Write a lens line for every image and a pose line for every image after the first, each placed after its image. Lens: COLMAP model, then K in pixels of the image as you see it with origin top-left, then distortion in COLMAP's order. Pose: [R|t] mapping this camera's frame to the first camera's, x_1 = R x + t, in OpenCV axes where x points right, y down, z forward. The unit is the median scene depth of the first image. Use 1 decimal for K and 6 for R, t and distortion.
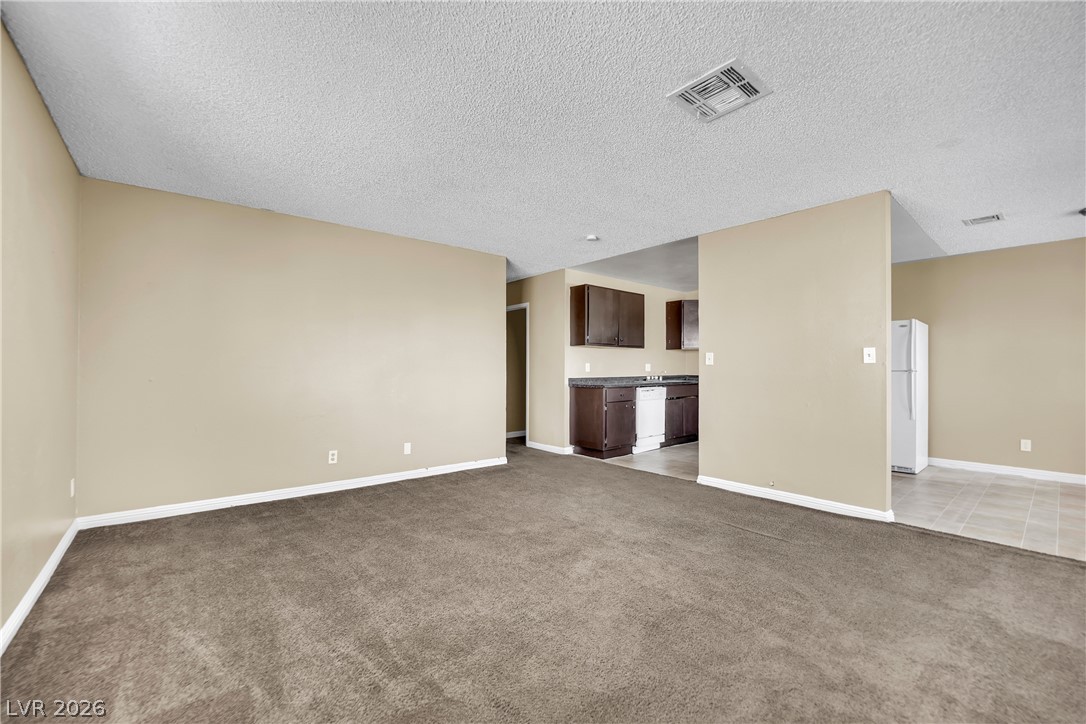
lens RADIAL K [[443.9, 0, 525.7], [0, 443.9, 363.7], [0, 0, 1]] dist [-0.020867, -0.000102]
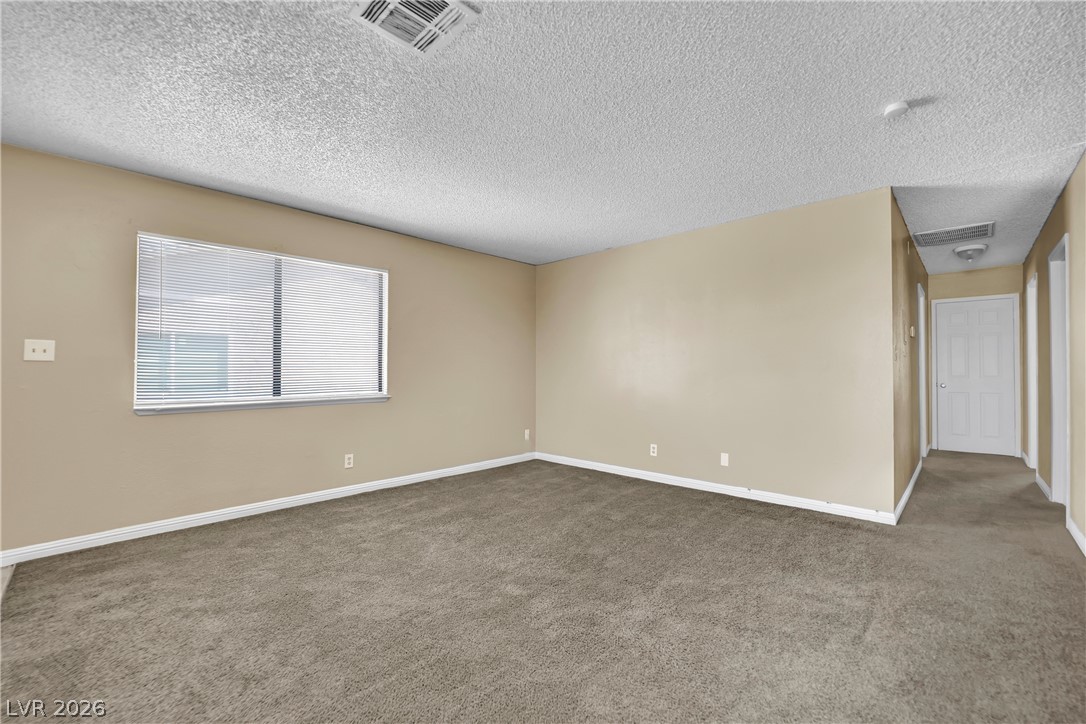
lens RADIAL K [[448.3, 0, 544.5], [0, 448.3, 360.3], [0, 0, 1]] dist [-0.015232, 0.000010]
pose [[0.140444, -0.025527, -0.989759, 0.695734], [0.009831, 0.999654, -0.024388, 0.013160], [0.990040, -0.006305, 0.140647, 0.629573]]
